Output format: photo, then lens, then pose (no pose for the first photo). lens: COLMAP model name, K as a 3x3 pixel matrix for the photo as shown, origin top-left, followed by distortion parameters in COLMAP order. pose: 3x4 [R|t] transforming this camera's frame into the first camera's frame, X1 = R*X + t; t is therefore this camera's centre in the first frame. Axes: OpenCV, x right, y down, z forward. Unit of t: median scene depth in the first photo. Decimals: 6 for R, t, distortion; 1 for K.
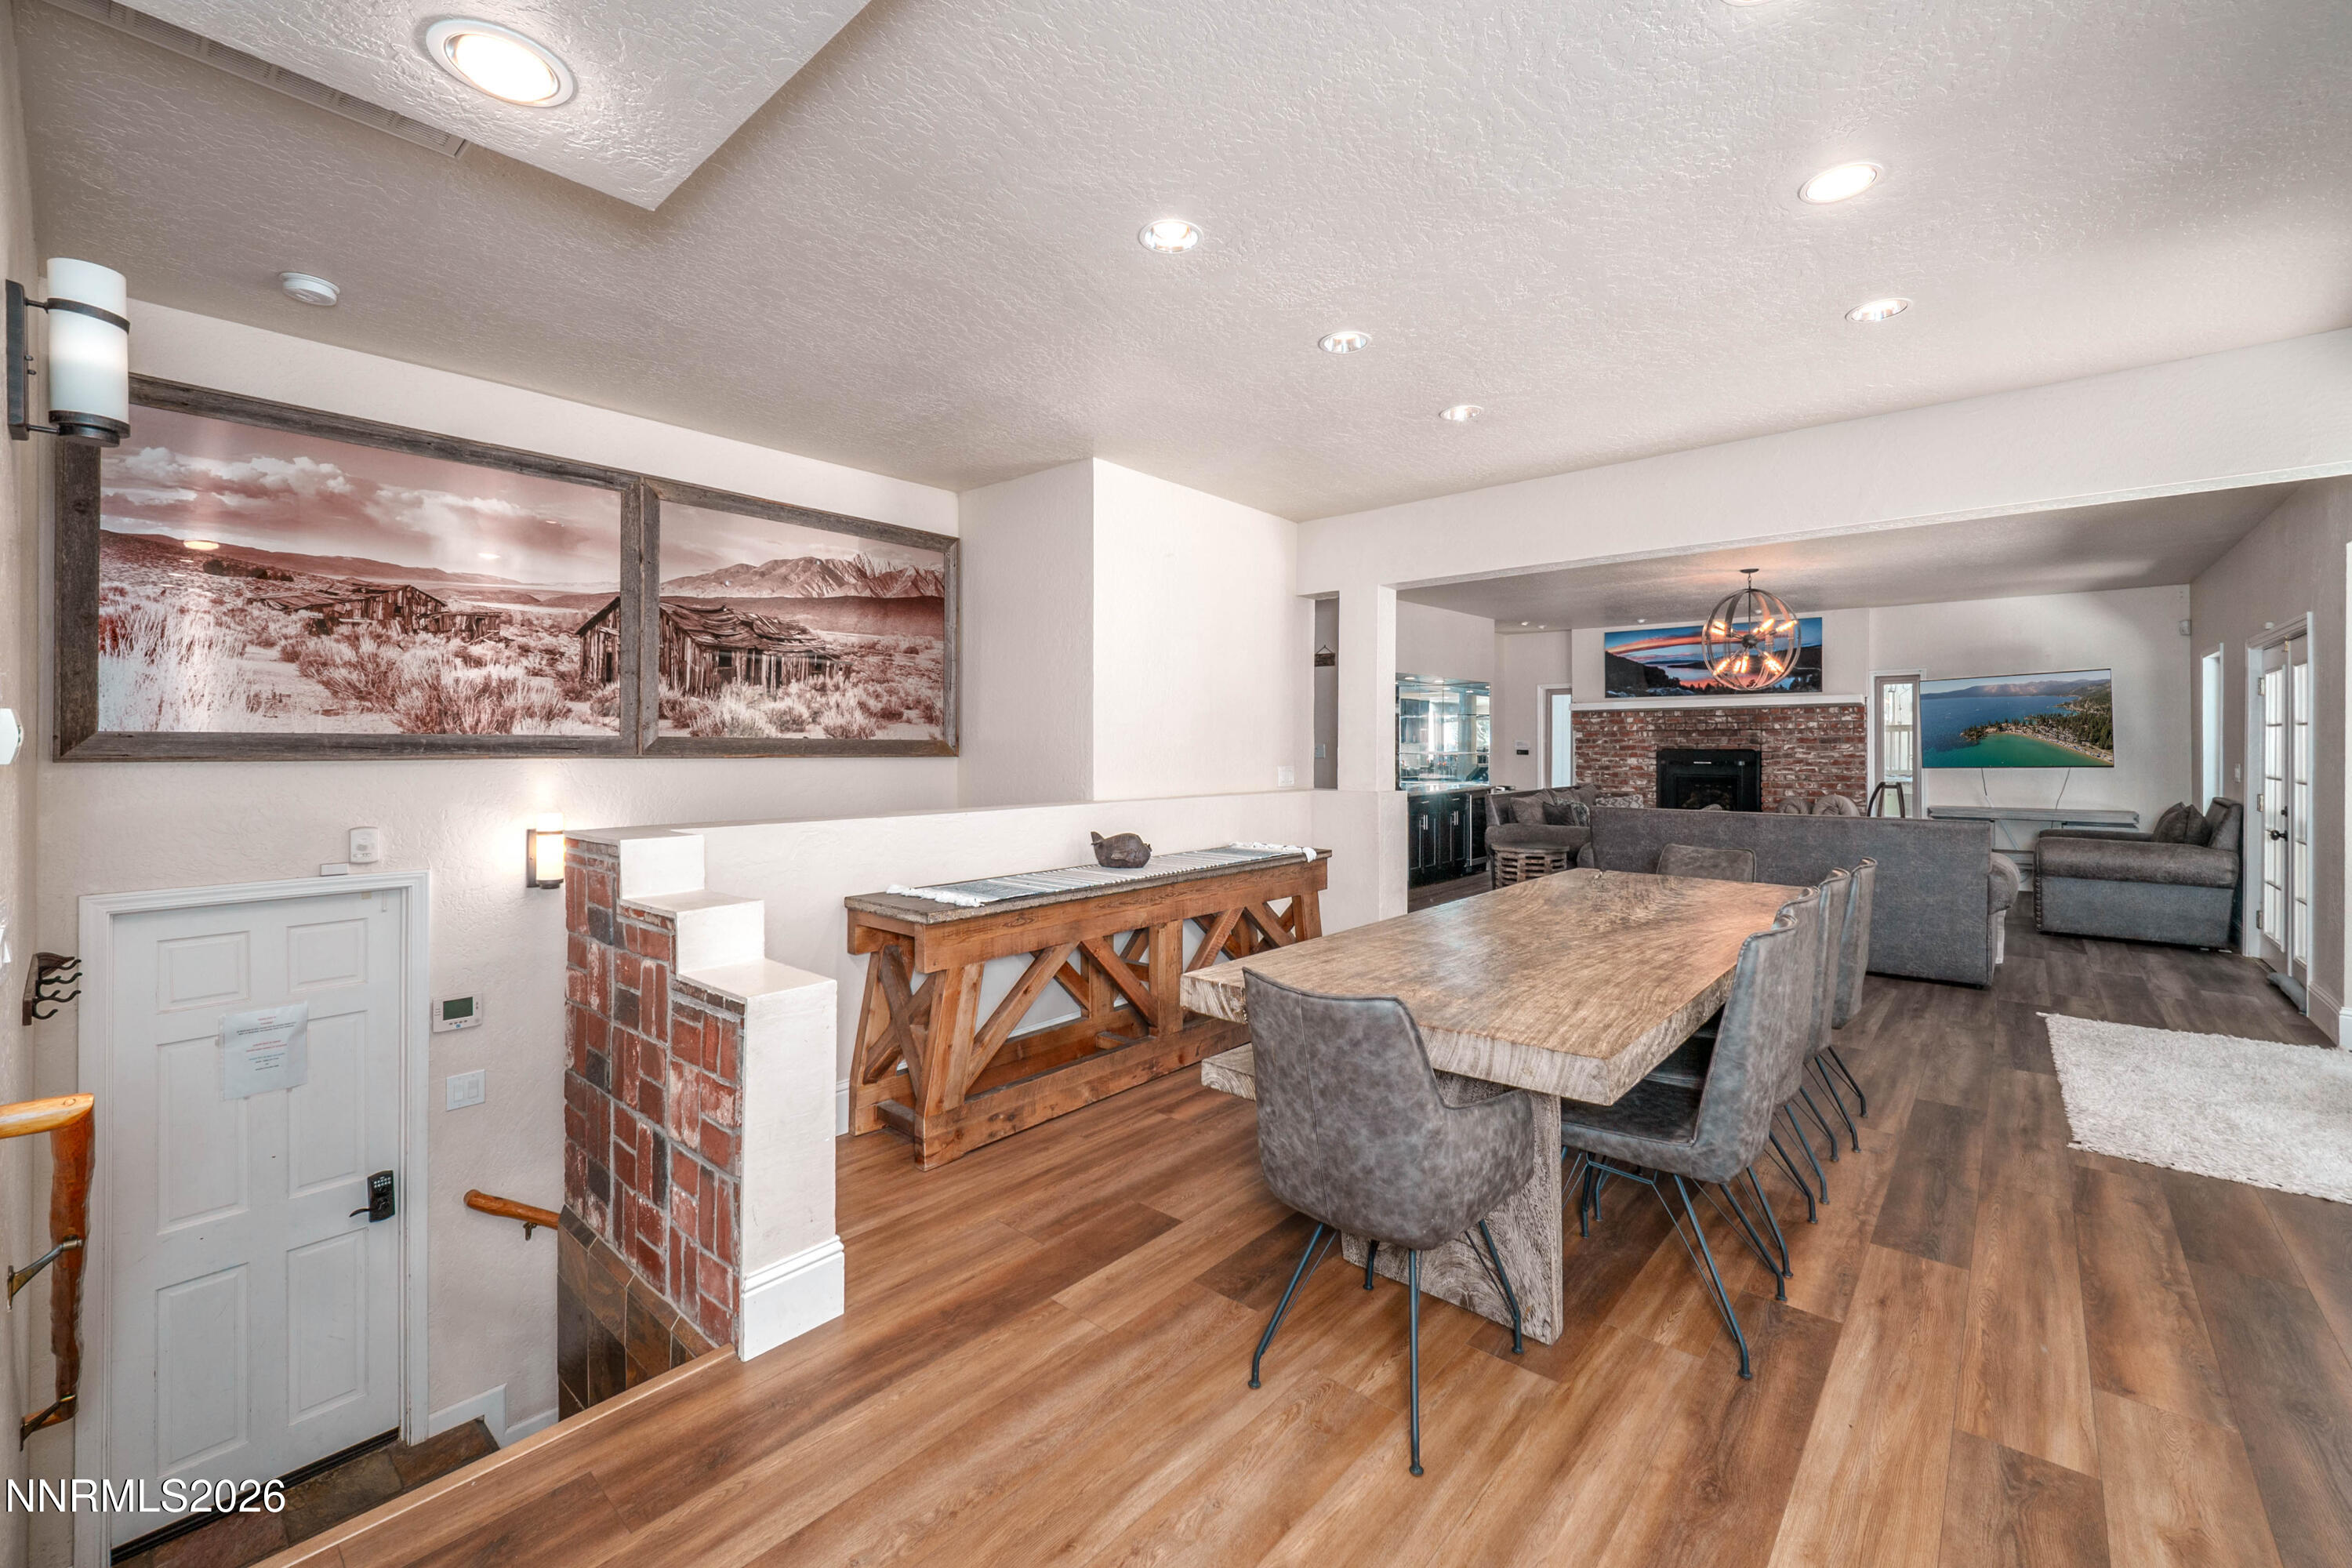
lens RADIAL K [[971.8, 0, 1246.7], [0, 971.8, 752.7], [0, 0, 1]] dist [-0.005092, 0.000592]
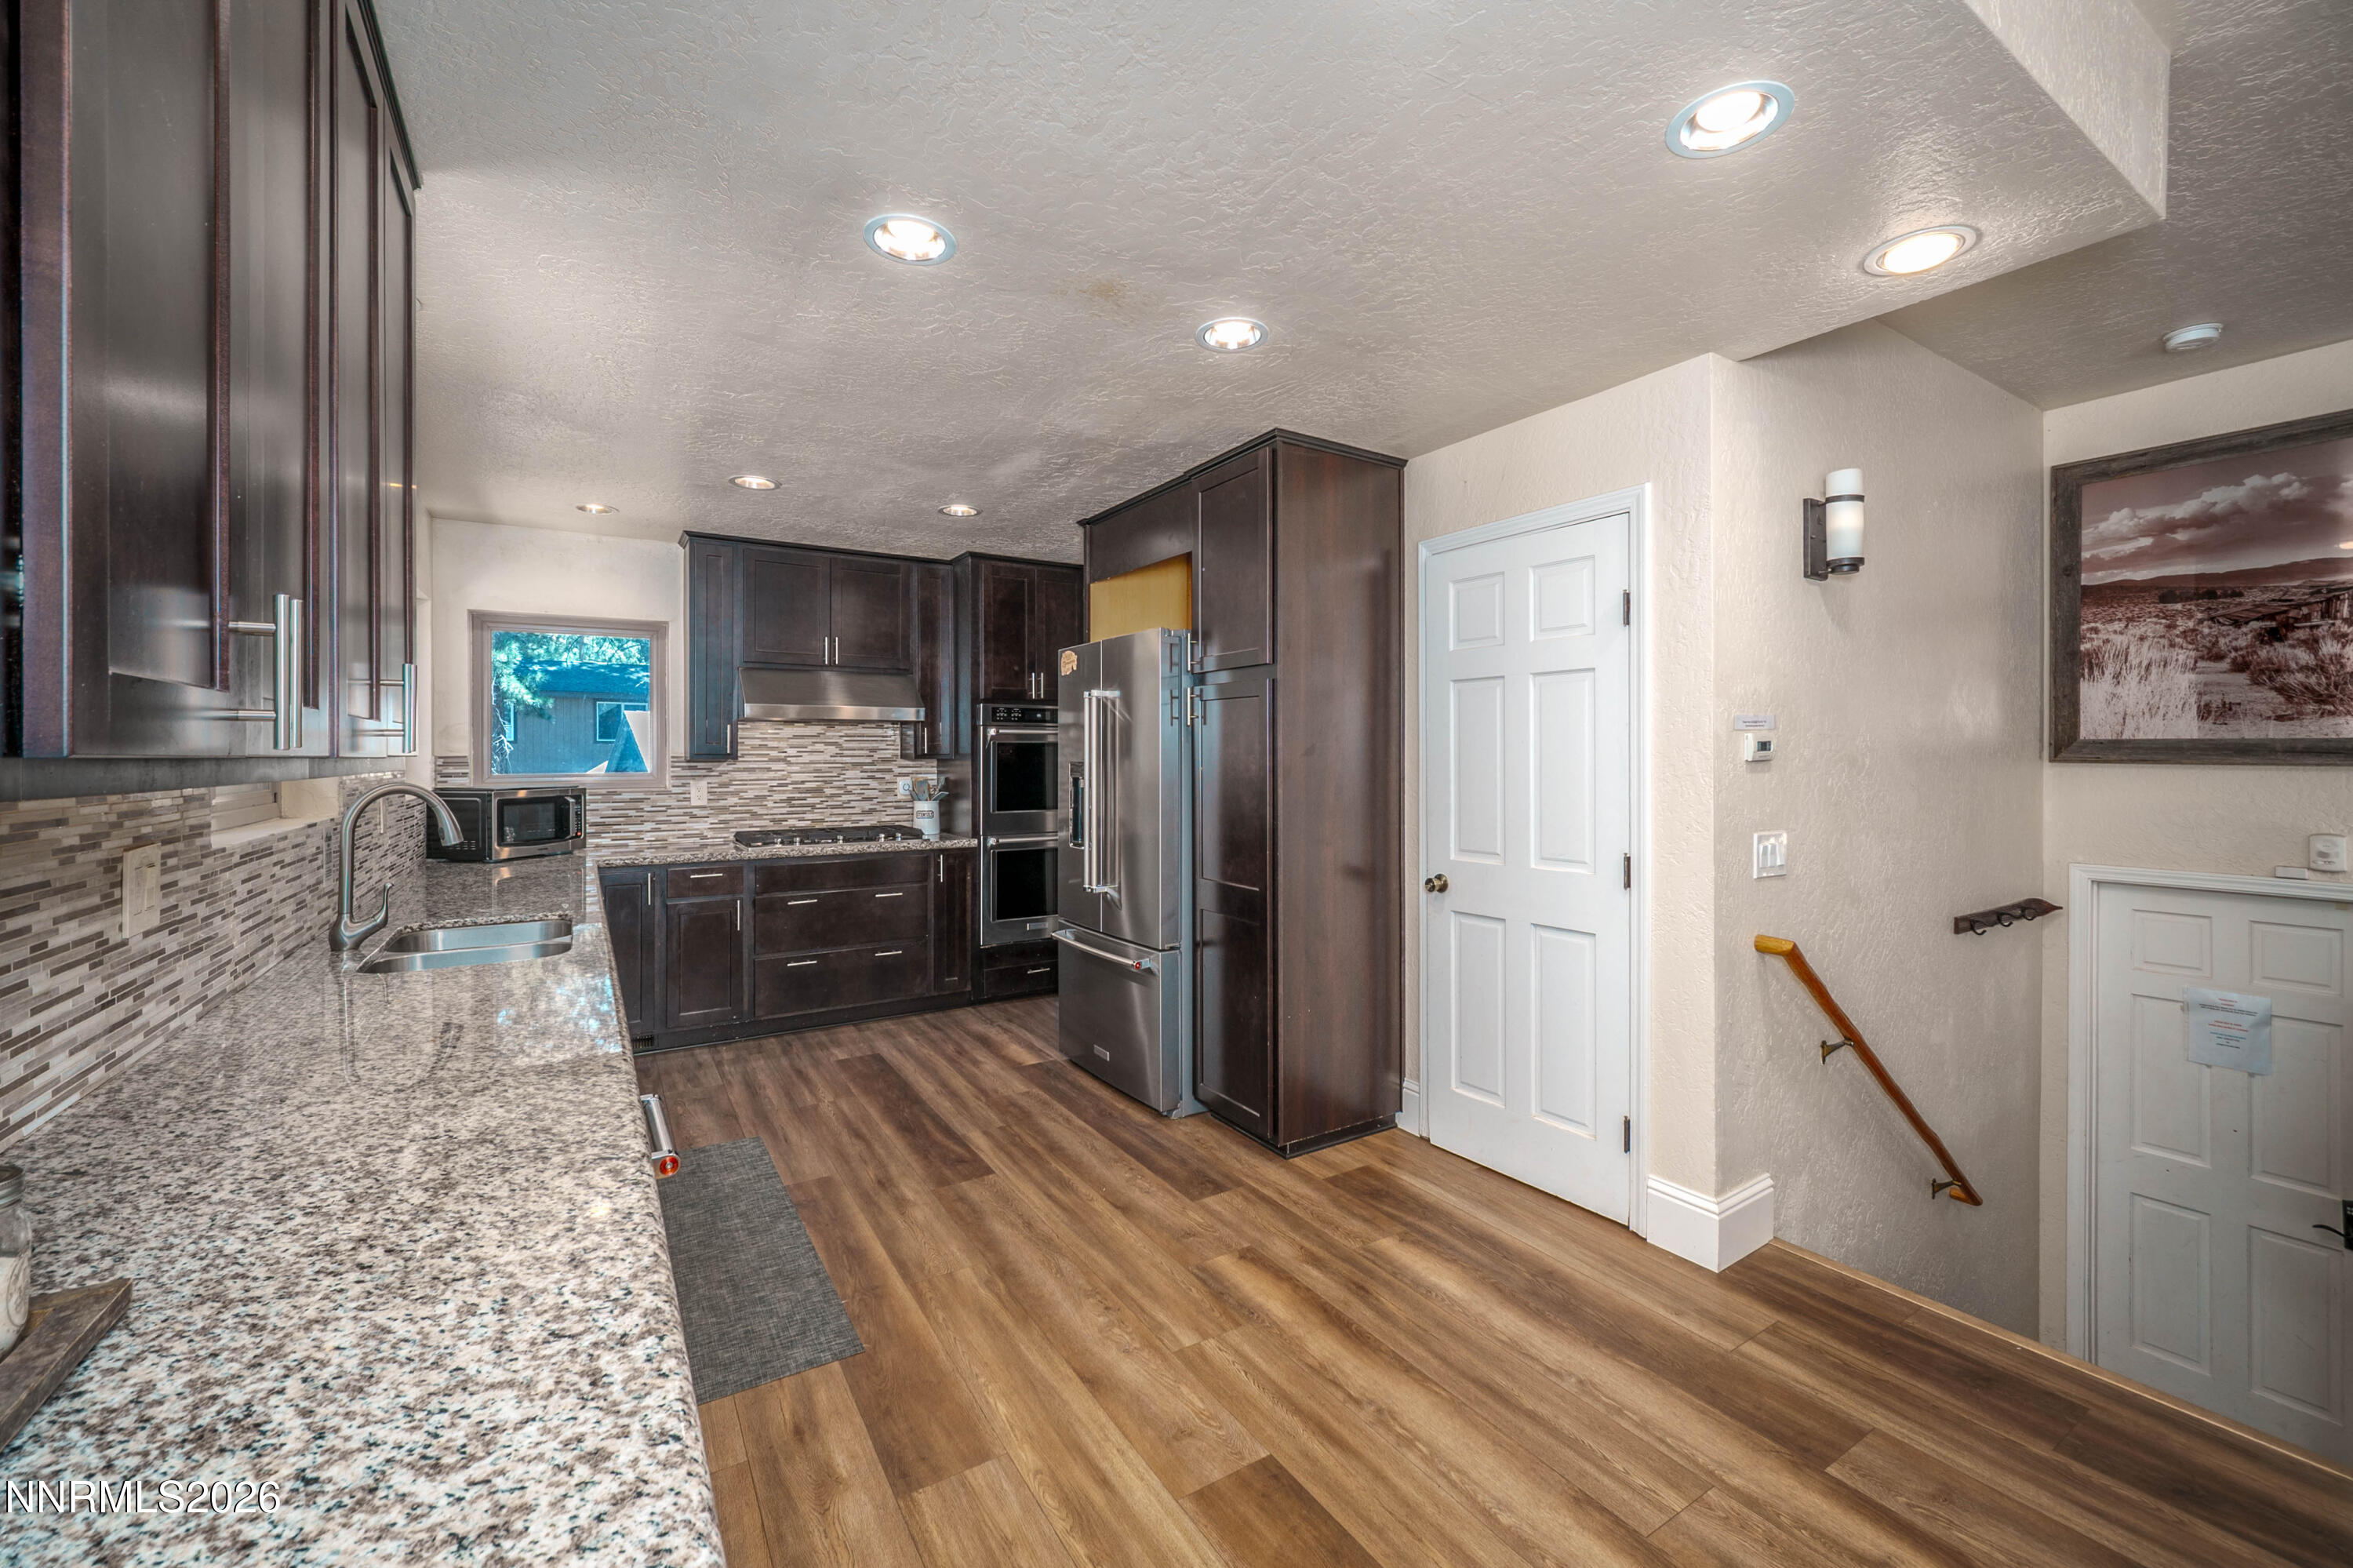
lens RADIAL K [[1022.2, 0, 1144.9], [0, 1022.2, 756.6], [0, 0, 1]] dist [-0.008560, 0.001572]
pose [[-0.352925, 0.009112, -0.935607, 0.414633], [-0.003420, 0.999933, 0.011029, -0.007083], [0.935645, 0.007092, -0.352871, 0.224030]]
